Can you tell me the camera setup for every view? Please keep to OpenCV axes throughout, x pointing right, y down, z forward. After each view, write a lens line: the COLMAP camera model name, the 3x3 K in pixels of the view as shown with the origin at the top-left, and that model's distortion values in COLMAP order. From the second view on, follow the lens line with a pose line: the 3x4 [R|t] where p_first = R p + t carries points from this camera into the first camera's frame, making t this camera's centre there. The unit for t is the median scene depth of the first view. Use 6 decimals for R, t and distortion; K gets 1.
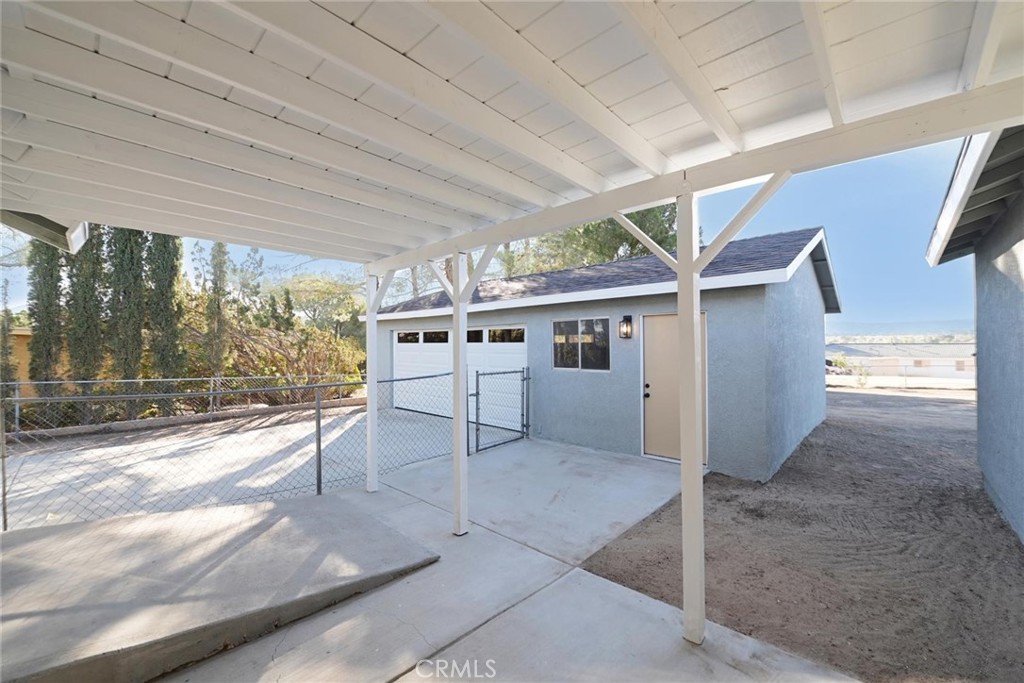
lens RADIAL K [[411.2, 0, 512.4], [0, 411.2, 343.0], [0, 0, 1]] dist [-0.014633, 0.000691]
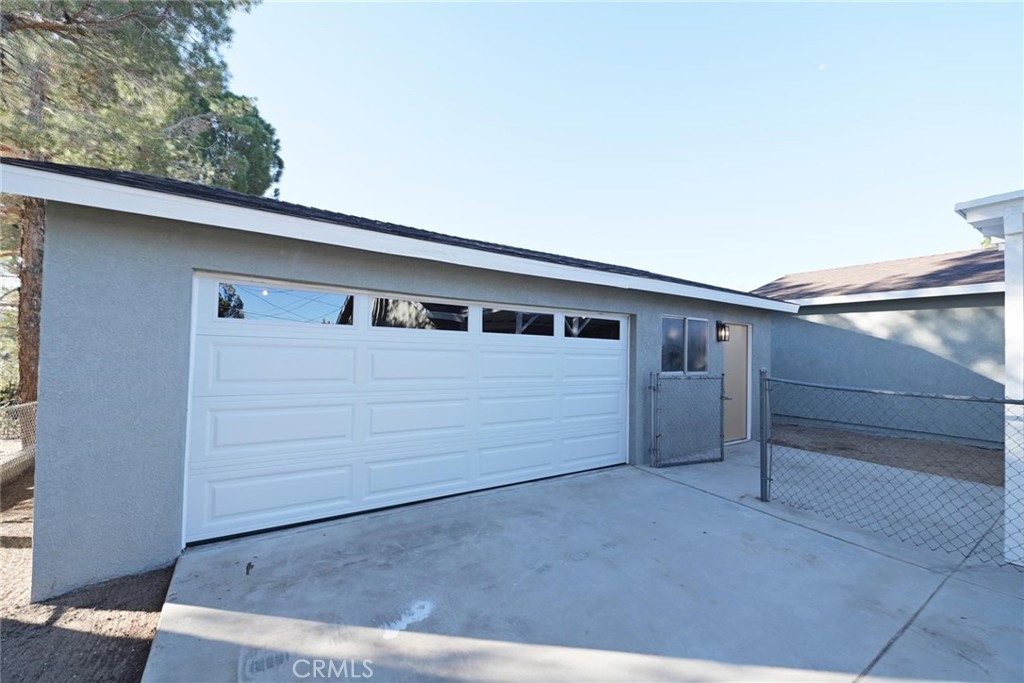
lens RADIAL K [[411.2, 0, 516.6], [0, 411.2, 343.4], [0, 0, 1]] dist [-0.014633, 0.000691]
pose [[0.248275, -0.011046, 0.968627, -0.704968], [-0.055982, 0.998100, 0.025731, -0.002886], [-0.967071, -0.060614, 0.247185, 0.977544]]
